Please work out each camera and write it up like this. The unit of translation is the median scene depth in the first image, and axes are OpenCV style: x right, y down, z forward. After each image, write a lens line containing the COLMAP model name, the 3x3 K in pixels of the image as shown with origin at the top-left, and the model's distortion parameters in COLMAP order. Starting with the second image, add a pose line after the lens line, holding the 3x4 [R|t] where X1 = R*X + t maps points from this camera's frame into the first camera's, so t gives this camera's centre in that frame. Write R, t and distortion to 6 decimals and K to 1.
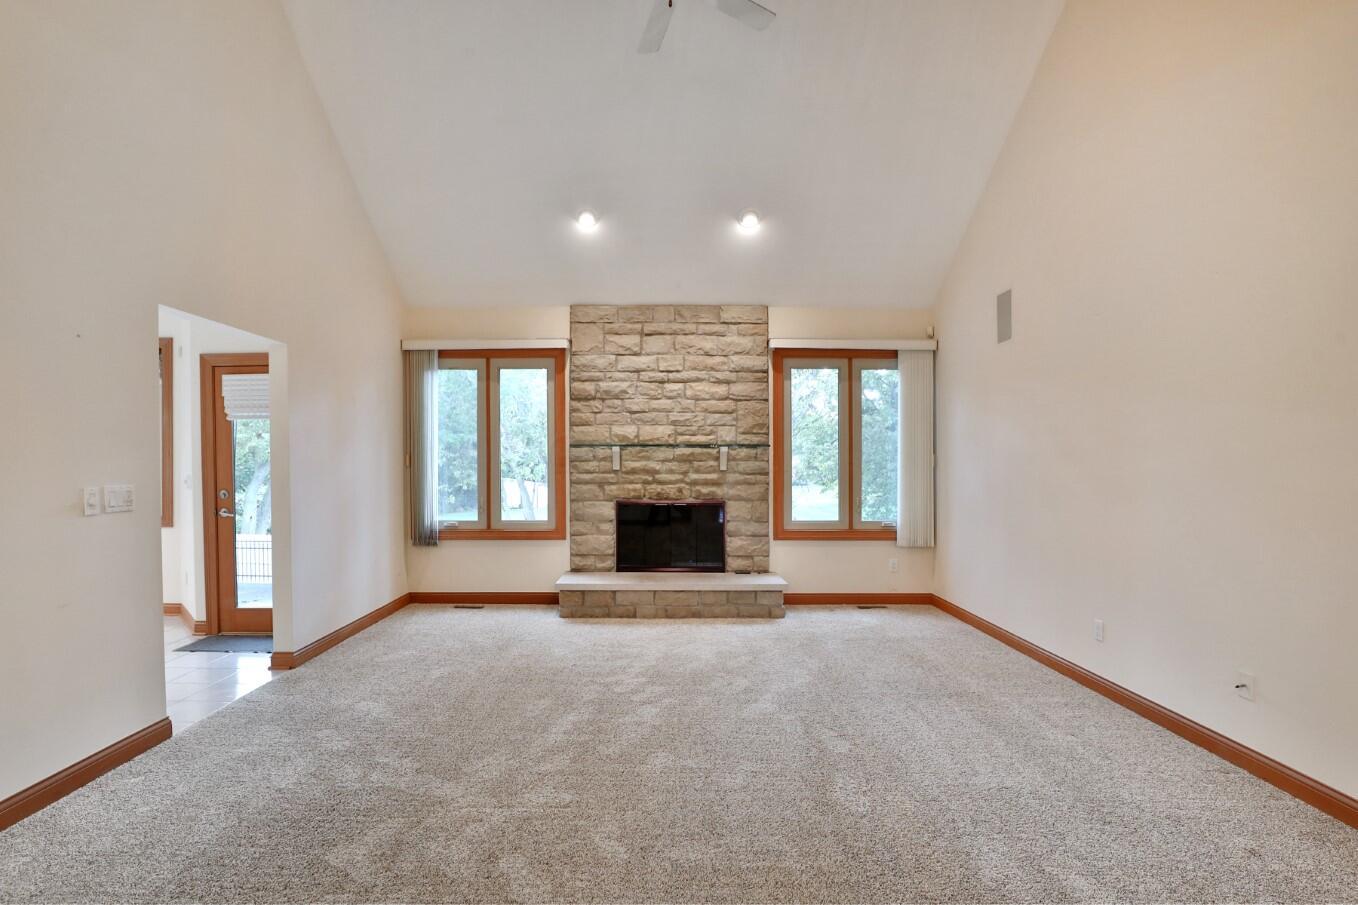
lens RADIAL K [[690.7, 0, 664.9], [0, 690.7, 503.9], [0, 0, 1]] dist [-0.045765, 0.000357]
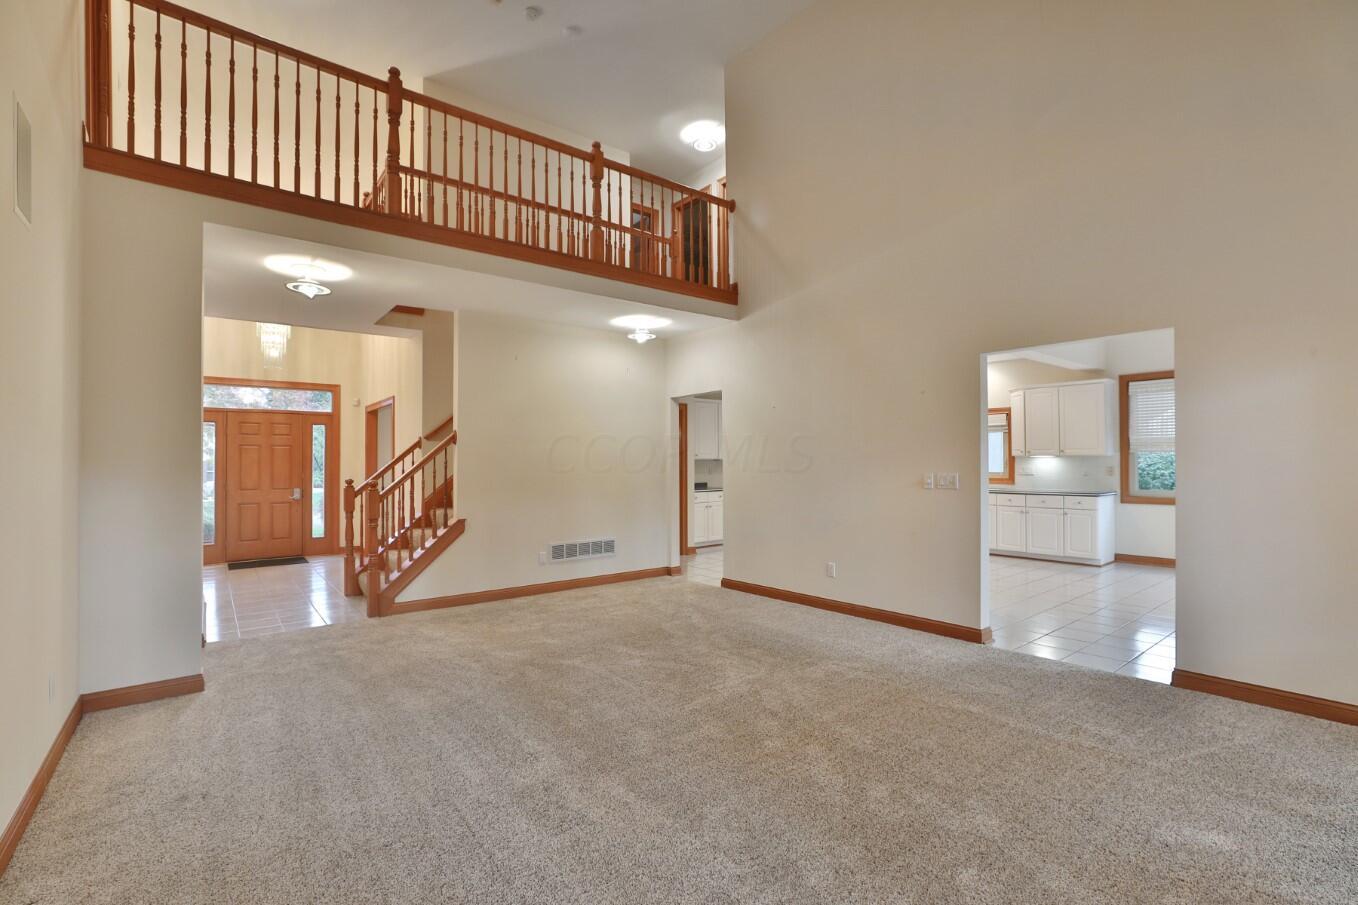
lens RADIAL K [[625.6, 0, 673.2], [0, 625.6, 455.4], [0, 0, 1]] dist [-0.037893, 0.011877]
pose [[-0.794373, -0.001155, -0.607429, 0.322240], [-0.026869, 0.999086, 0.033238, -0.049210], [0.606836, 0.042724, -0.793678, 0.849724]]
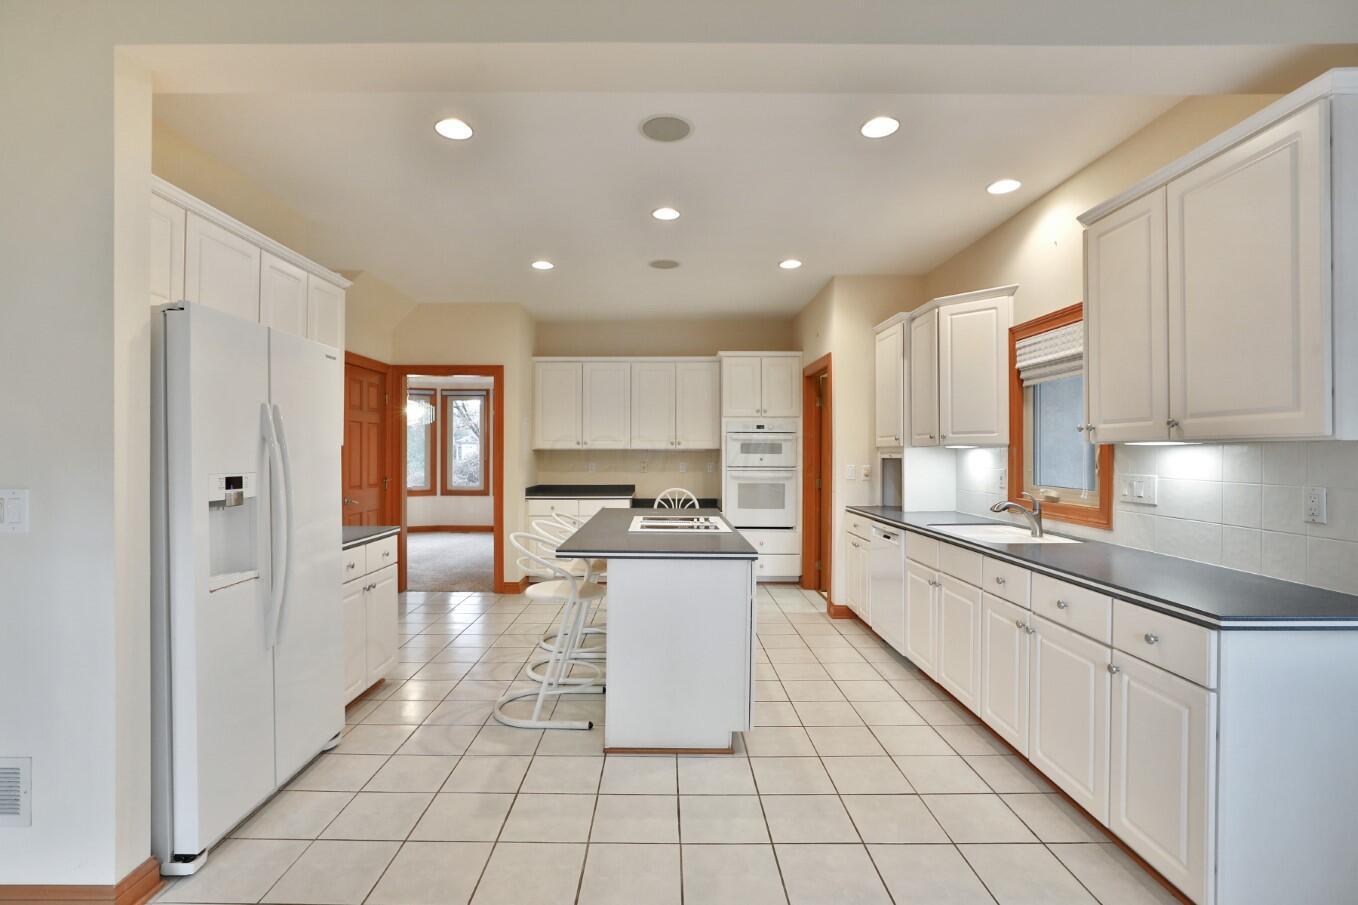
lens RADIAL K [[613.6, 0, 679.0], [0, 613.6, 452.5], [0, 0, 1]] dist [-0.024810, 0.010099]
pose [[-0.999942, -0.000757, 0.010781, -0.782032], [-0.000129, 0.998311, 0.058089, -0.041234], [-0.010807, 0.058085, -0.998253, 0.665136]]
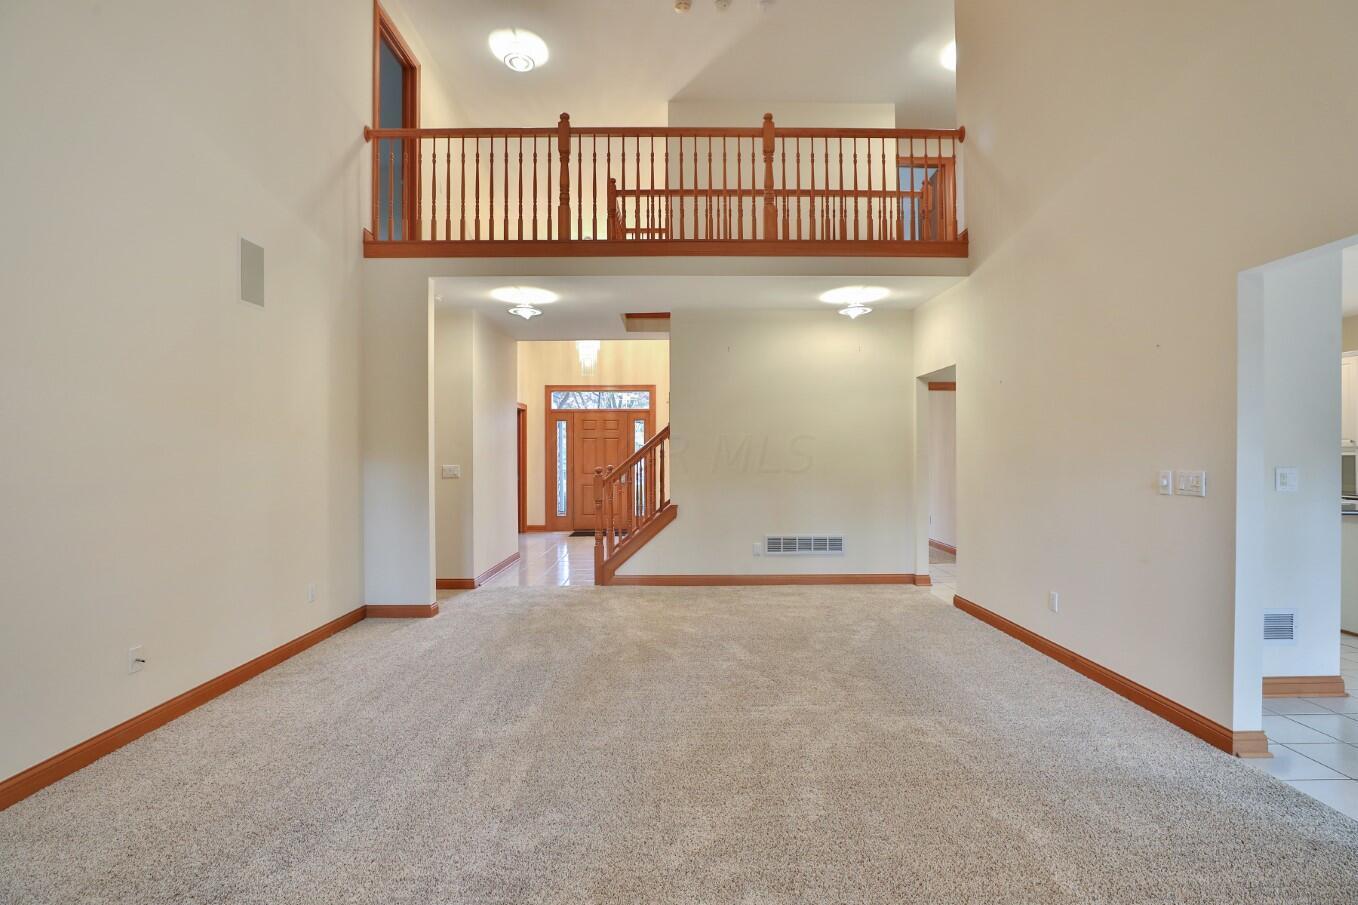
lens RADIAL K [[629.3, 0, 667.2], [0, 629.3, 453.0], [0, 0, 1]] dist [-0.042109, 0.011888]
pose [[-0.999850, 0.003787, 0.016910, -0.000039], [0.004679, 0.998583, 0.053008, -0.051706], [-0.016685, 0.053079, -0.998451, 0.925352]]
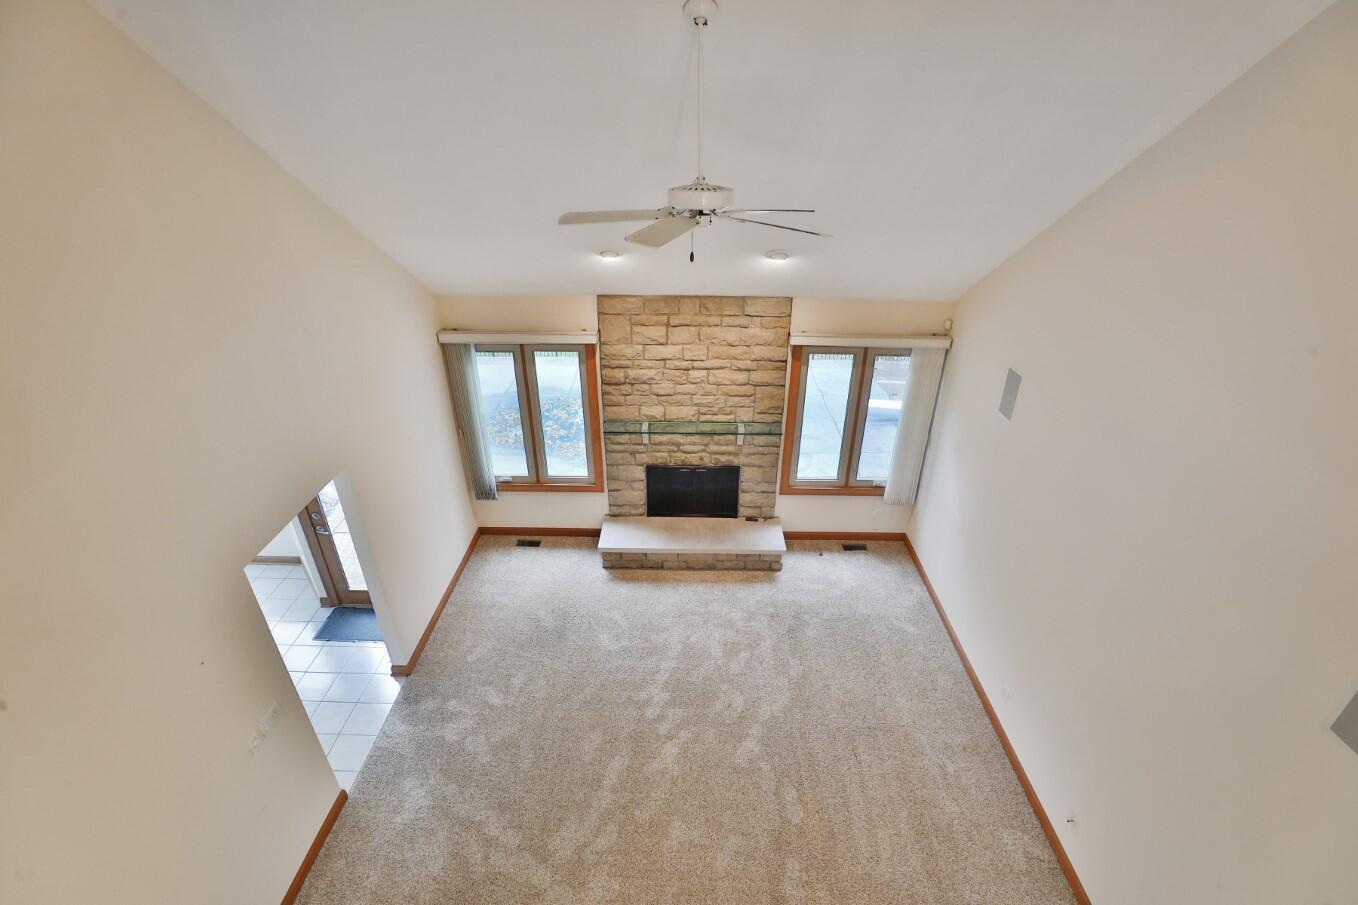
lens RADIAL K [[605.5, 0, 689.4], [0, 605.5, 474.7], [0, 0, 1]] dist [-0.055744, 0.009809]
pose [[0.999823, 0.018037, -0.005273, 0.007743], [-0.013626, 0.889090, 0.457530, -0.459305], [0.012941, -0.457378, 0.889178, 0.093097]]
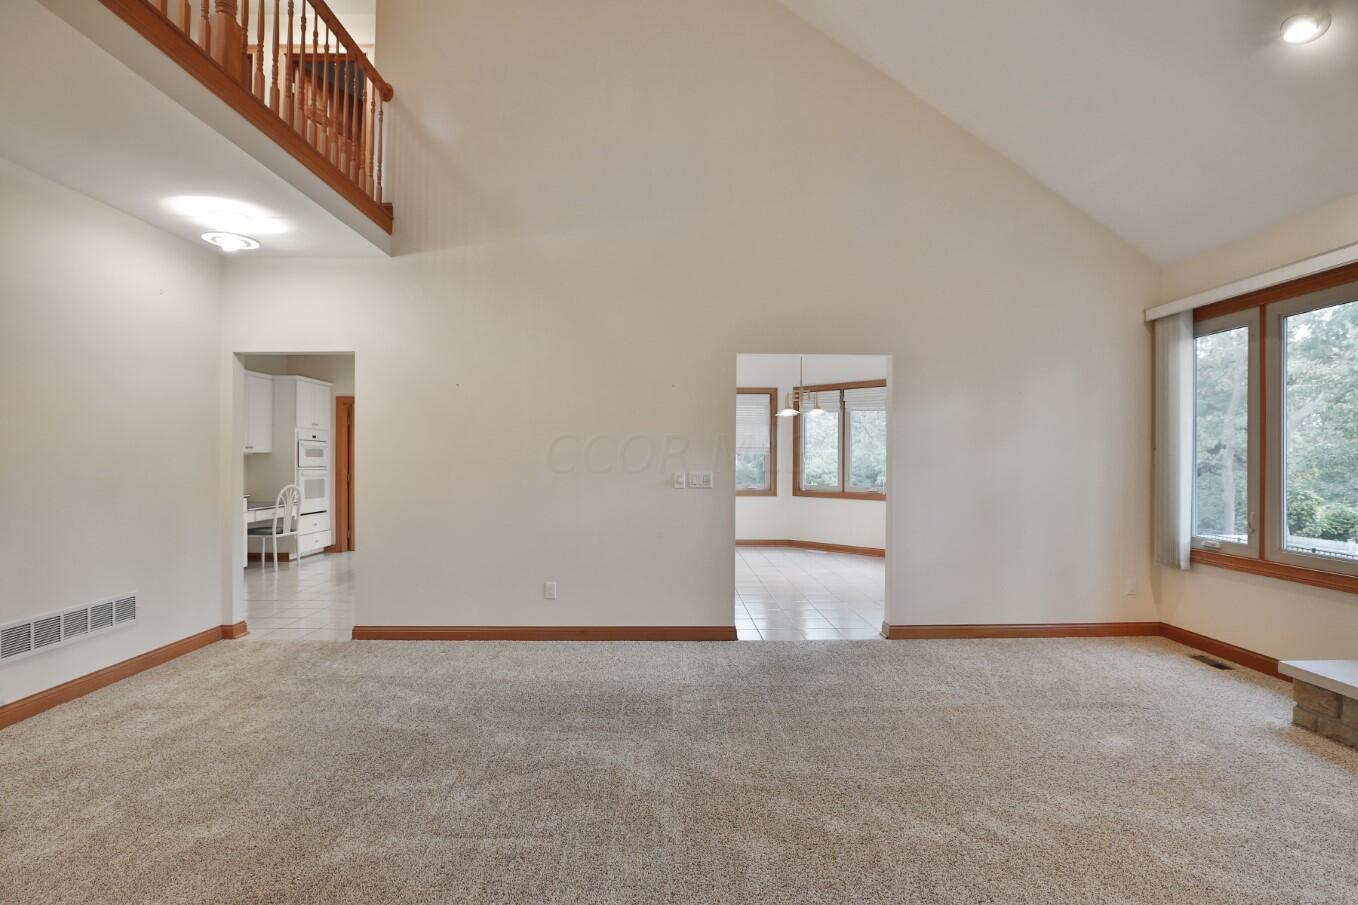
lens RADIAL K [[625.6, 0, 673.2], [0, 625.6, 455.4], [0, 0, 1]] dist [-0.037893, 0.011877]
pose [[0.012674, -0.005517, -0.999904, 0.335040], [-0.061706, 0.998075, -0.006289, -0.024950], [0.998014, 0.061780, 0.012309, 0.423814]]
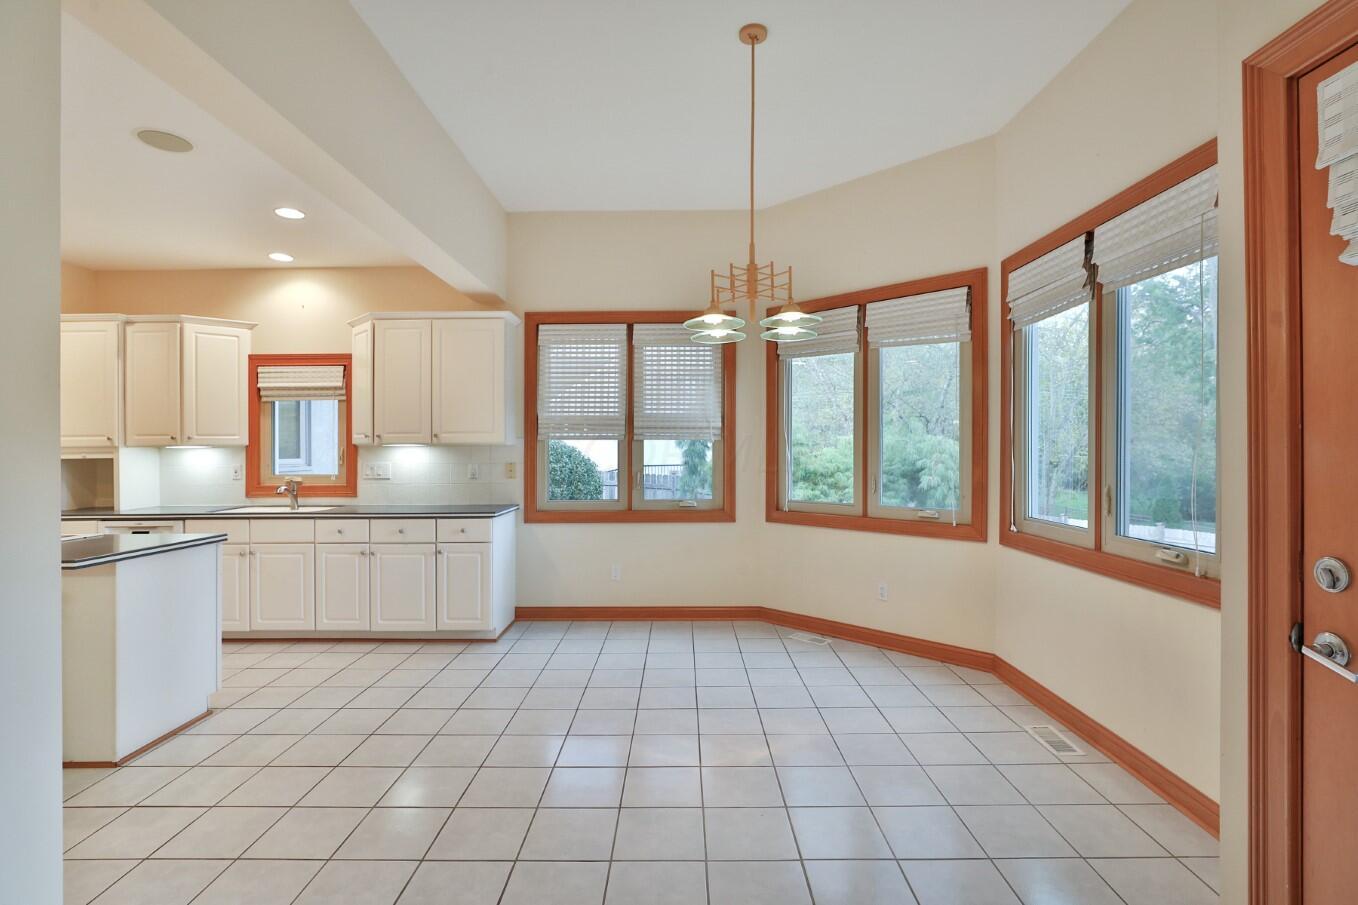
lens RADIAL K [[635.4, 0, 679.0], [0, 635.4, 452.5], [0, 0, 1]] dist [-0.037378, 0.000734]
pose [[-0.009725, 0.001324, -0.999952, -0.343875], [-0.051500, 0.998671, 0.001823, -0.034654], [0.998626, 0.051515, -0.009644, 0.619684]]
